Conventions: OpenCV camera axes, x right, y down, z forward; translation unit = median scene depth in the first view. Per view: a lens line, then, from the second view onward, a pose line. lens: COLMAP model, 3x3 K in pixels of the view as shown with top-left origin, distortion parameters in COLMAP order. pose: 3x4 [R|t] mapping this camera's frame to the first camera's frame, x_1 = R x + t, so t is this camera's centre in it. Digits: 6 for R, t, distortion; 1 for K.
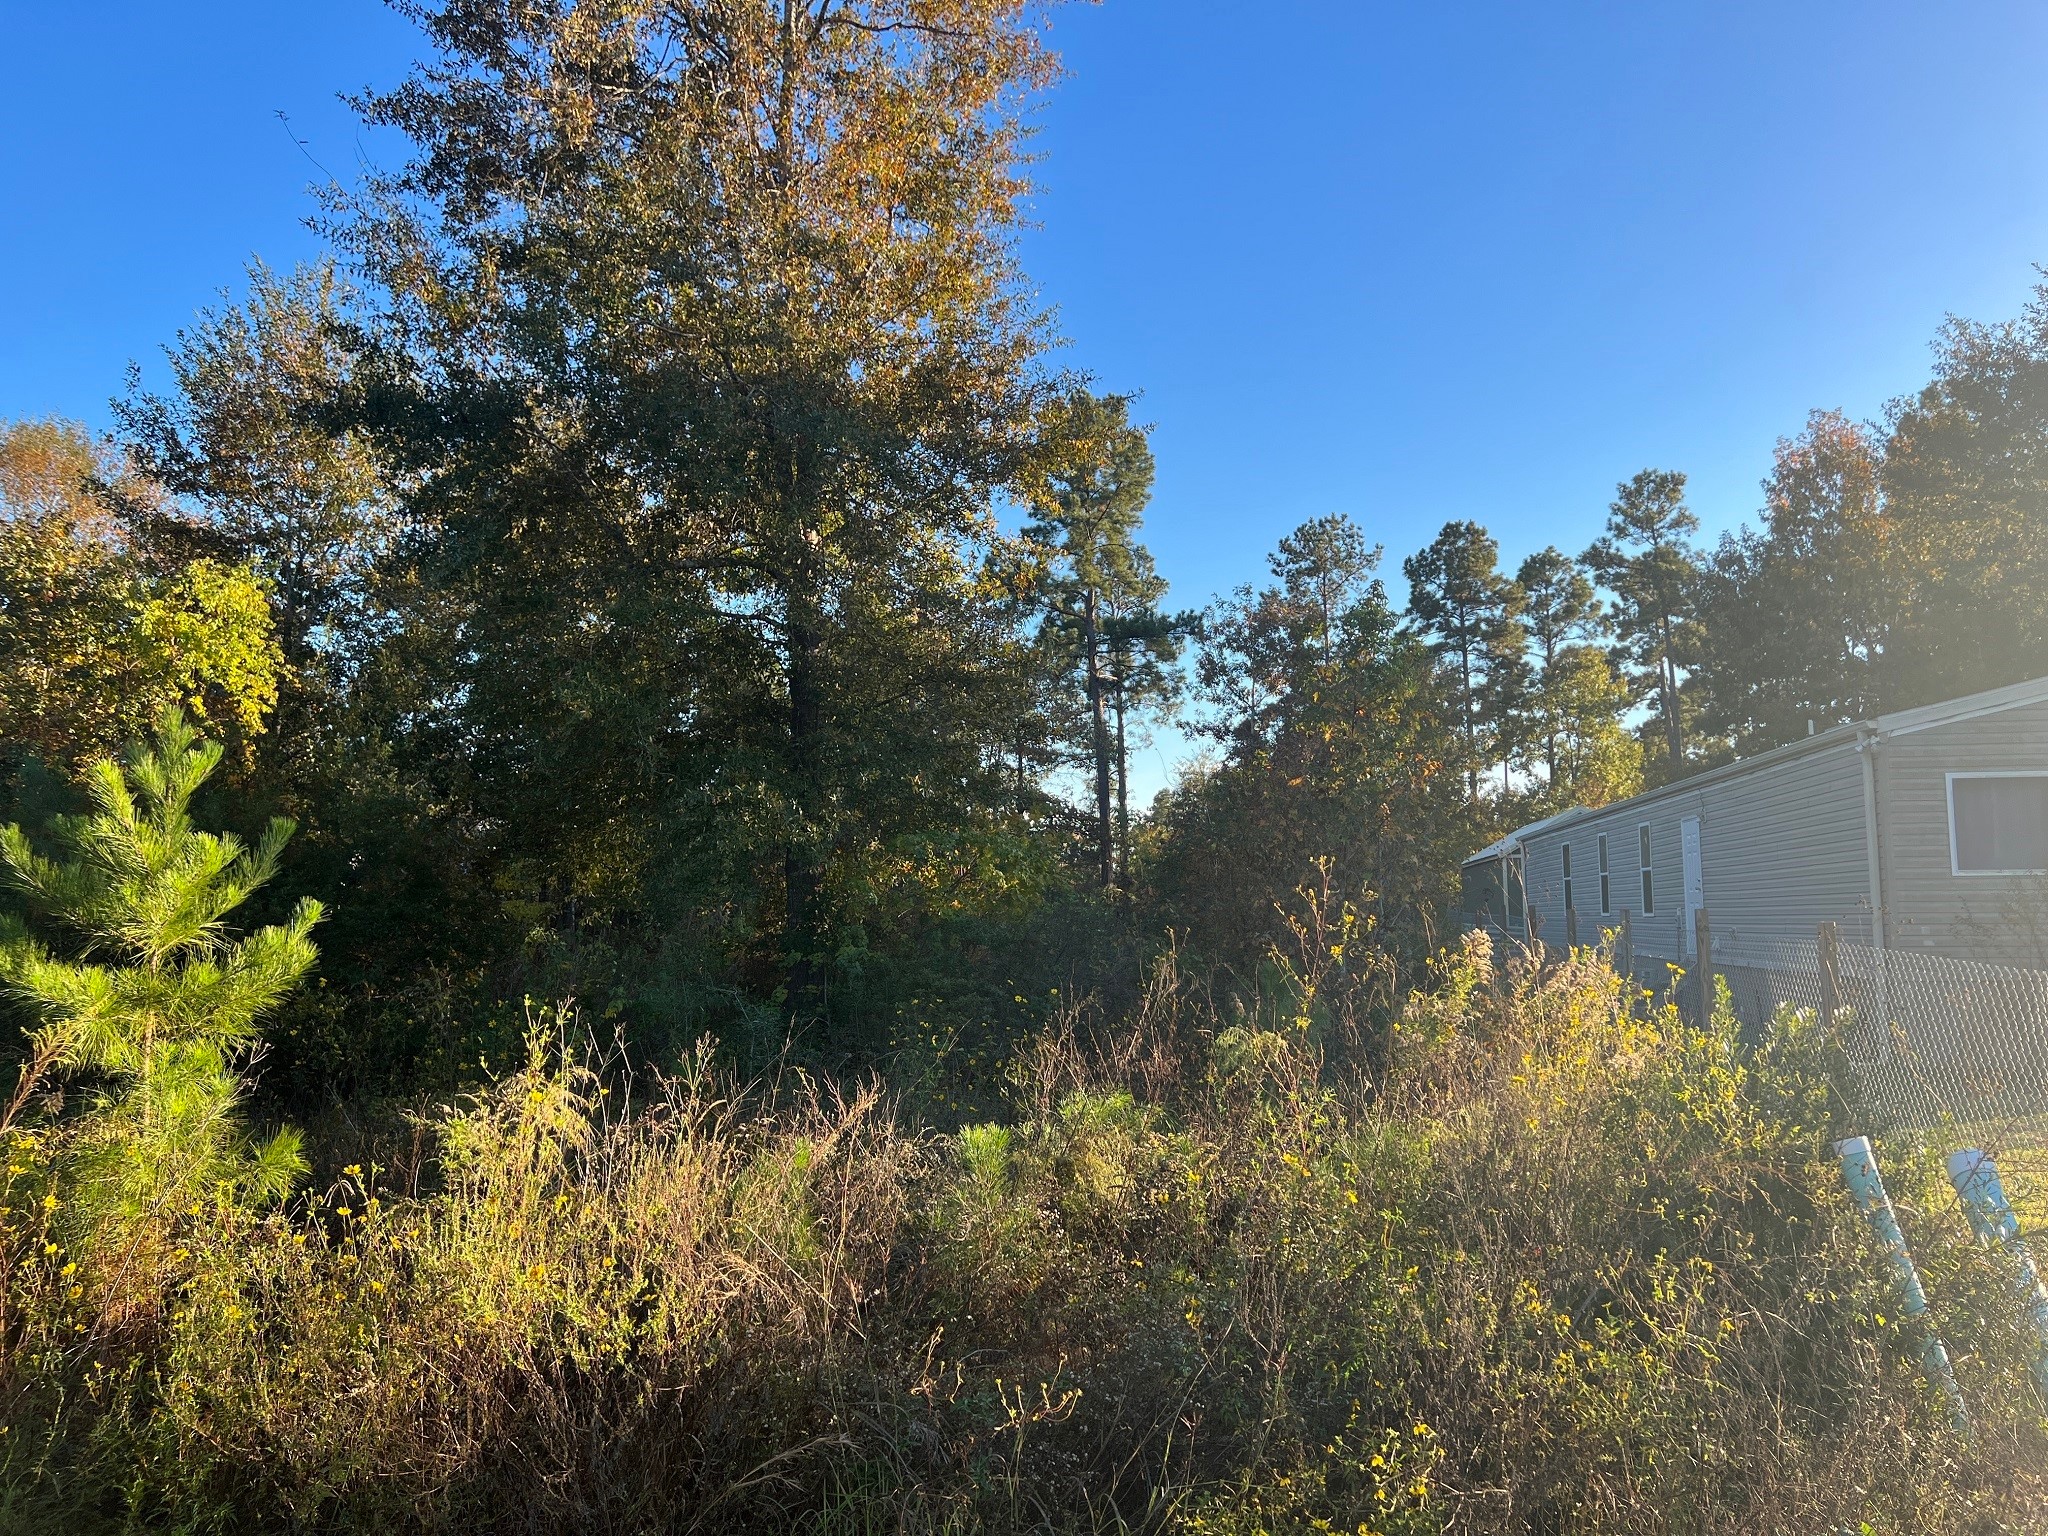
lens RADIAL K [[1535.4, 0, 1052.8], [0, 1535.4, 766.6], [0, 0, 1]] dist [0.066019, -0.059610]
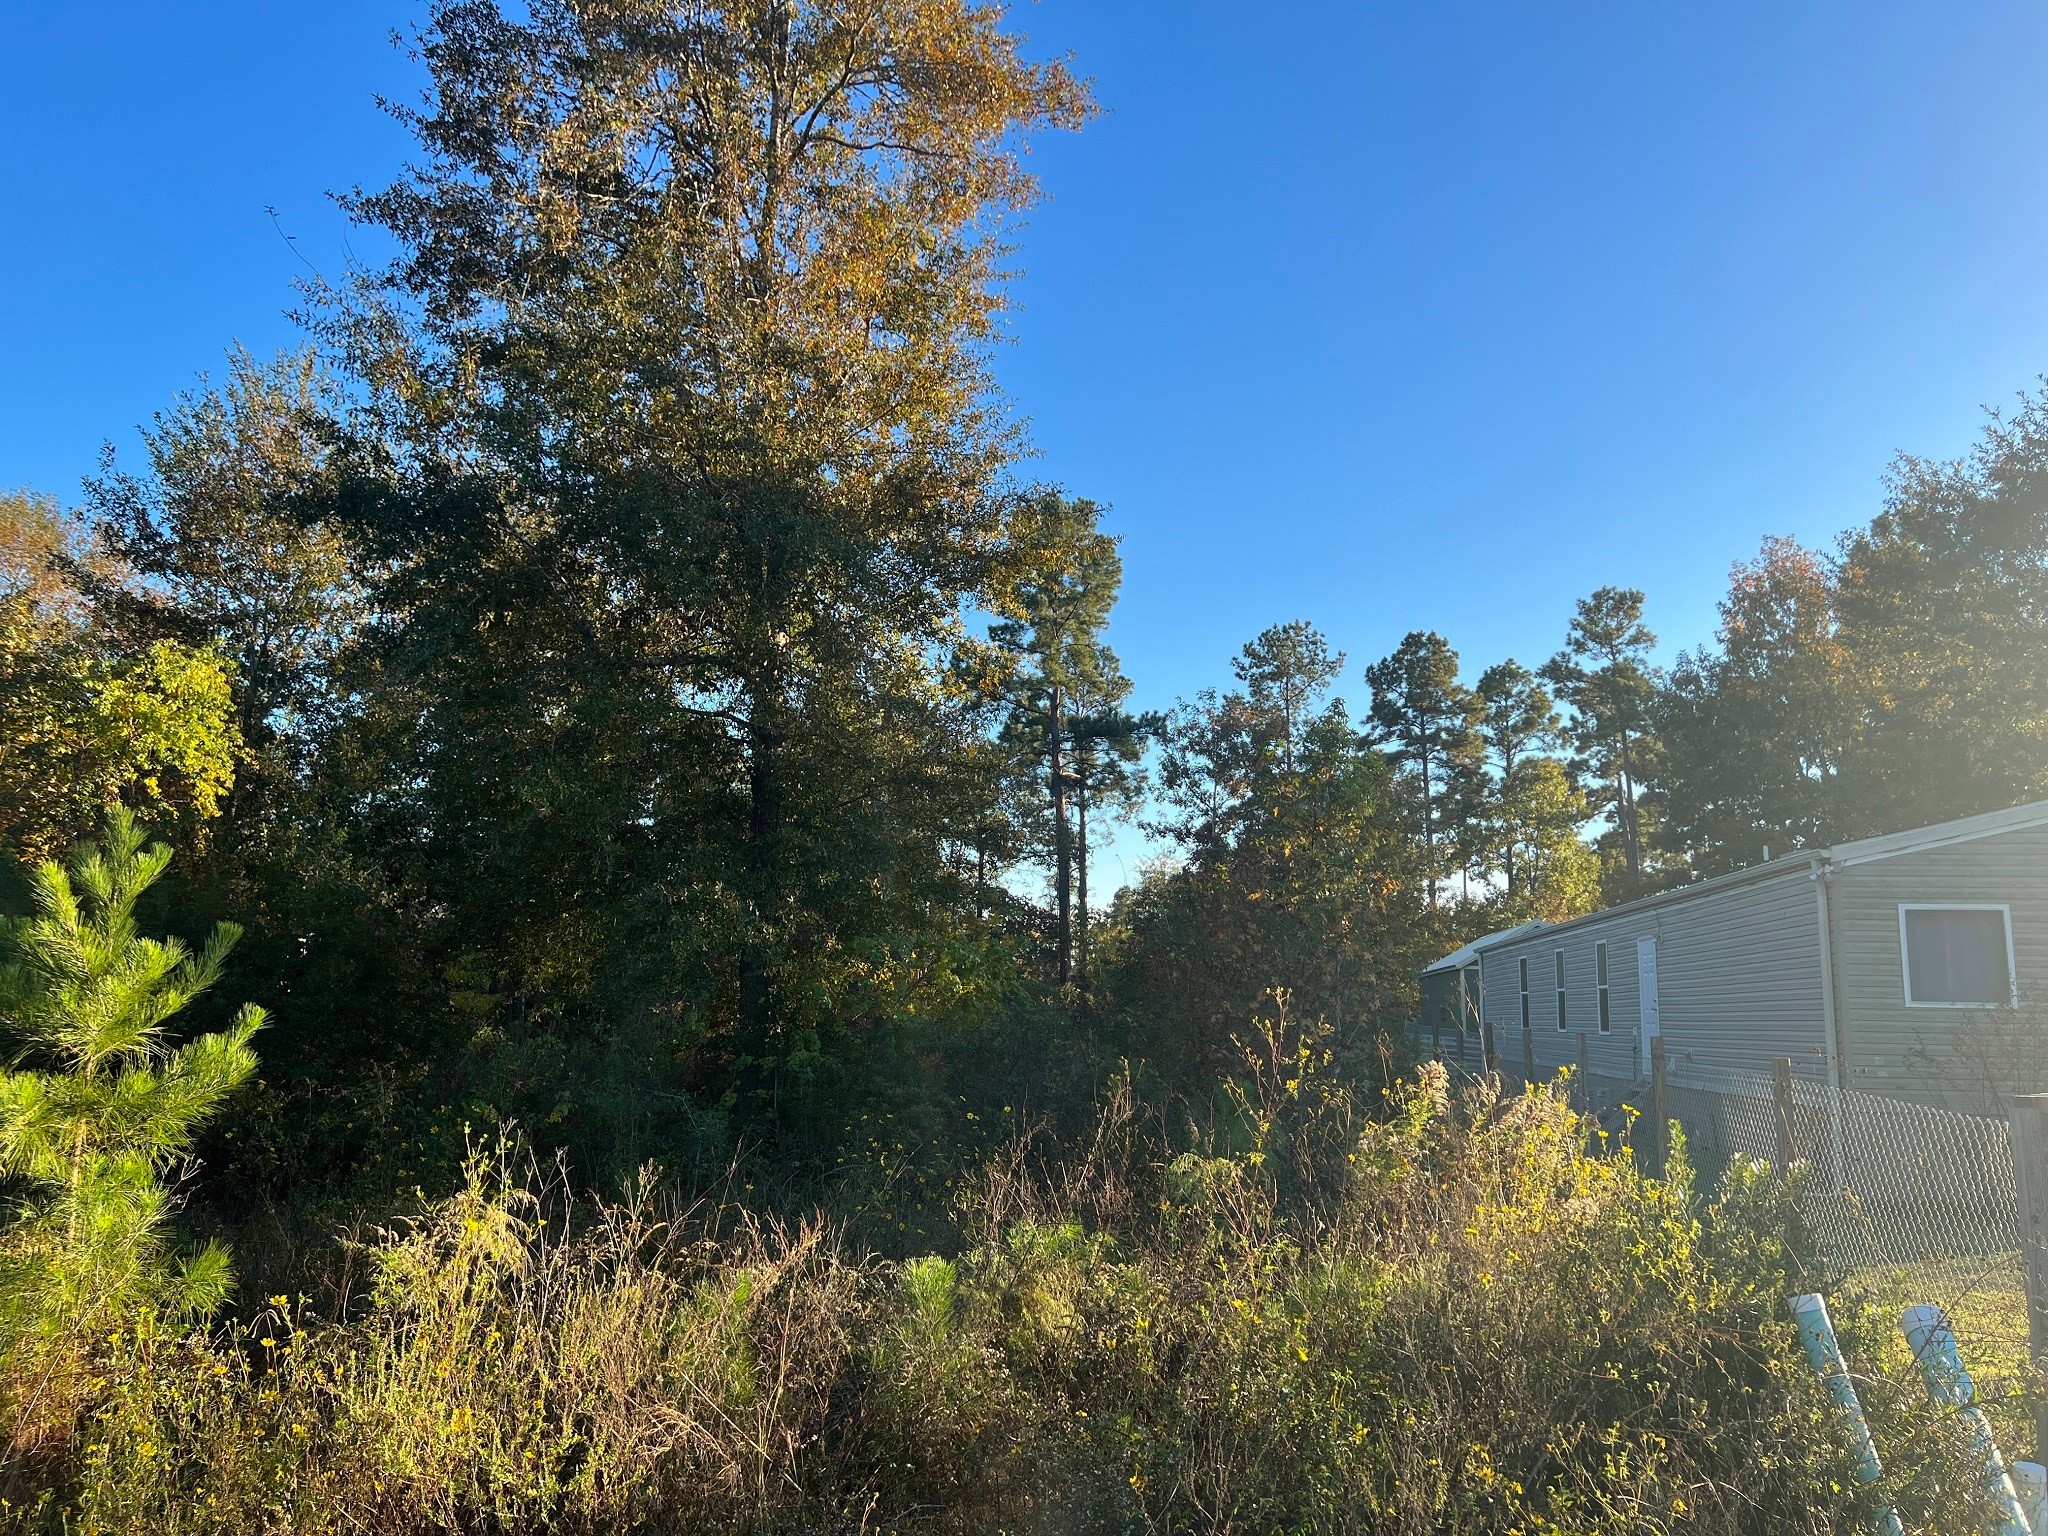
lens RADIAL K [[1533.2, 0, 1038.4], [0, 1533.2, 778.3], [0, 0, 1]] dist [0.071386, -0.068522]
pose [[0.999527, 0.027054, 0.014601, 0.000452], [-0.026231, 0.998201, -0.053923, -0.007061], [-0.016033, 0.053514, 0.998438, 0.000407]]
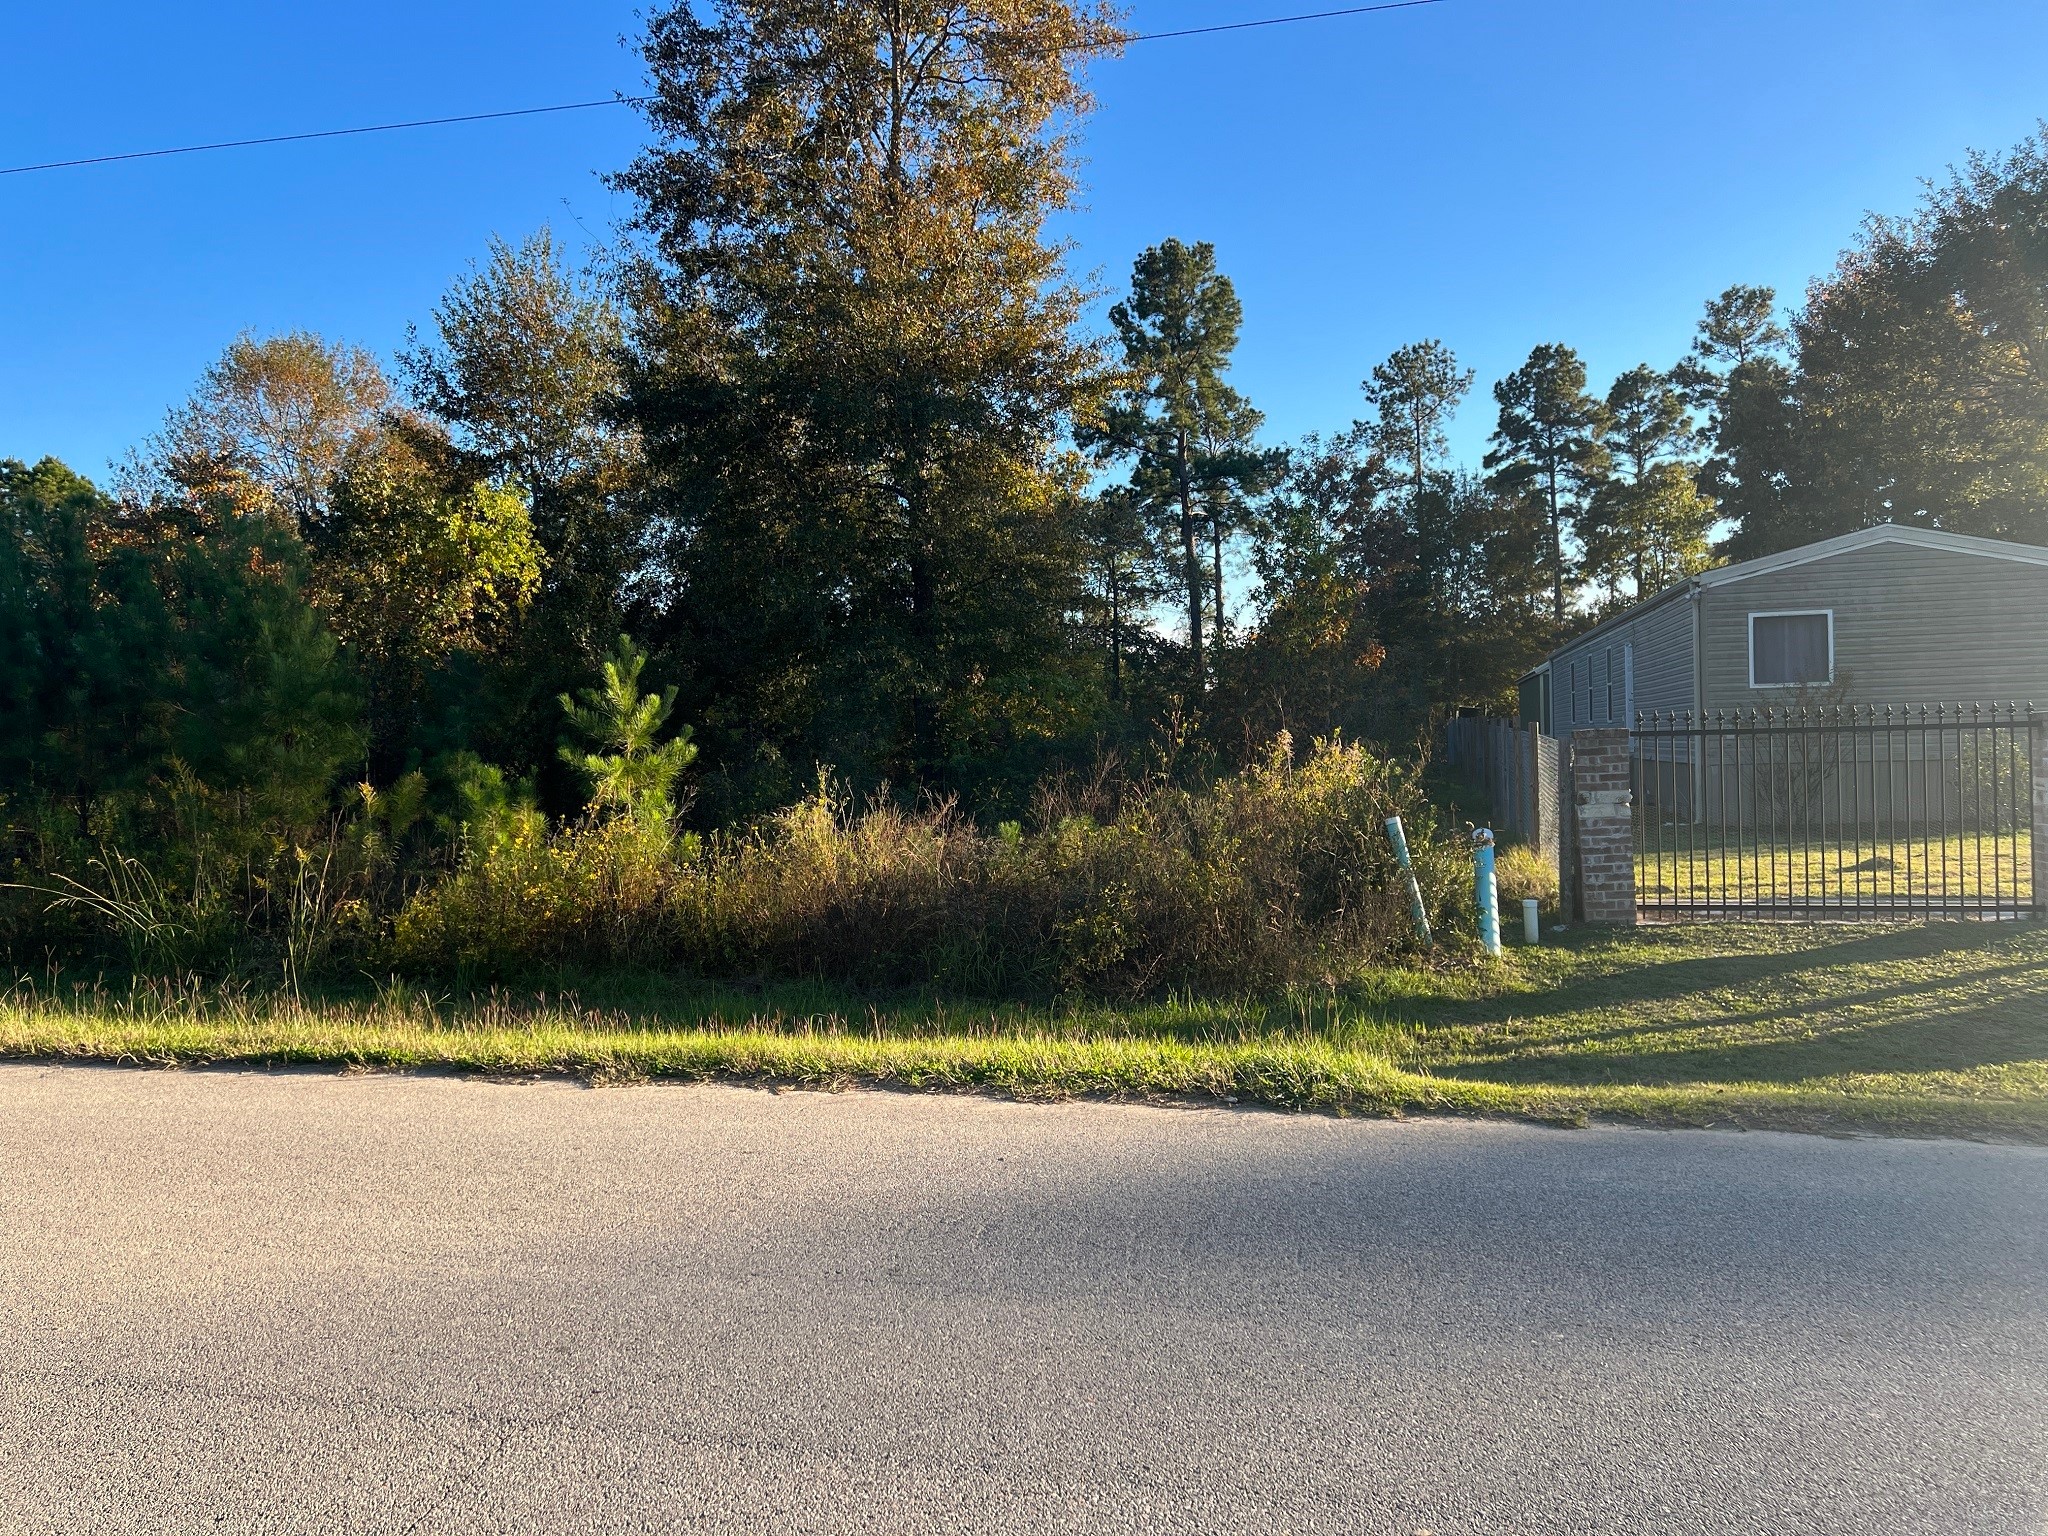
lens RADIAL K [[1543.4, 0, 994.4], [0, 1543.4, 766.9], [0, 0, 1]] dist [0.007775, 0.002674]
pose [[0.992885, -0.016020, -0.117995, 0.063128], [0.029503, 0.993108, 0.113427, -0.030910], [0.115365, -0.116101, 0.986515, -0.377157]]
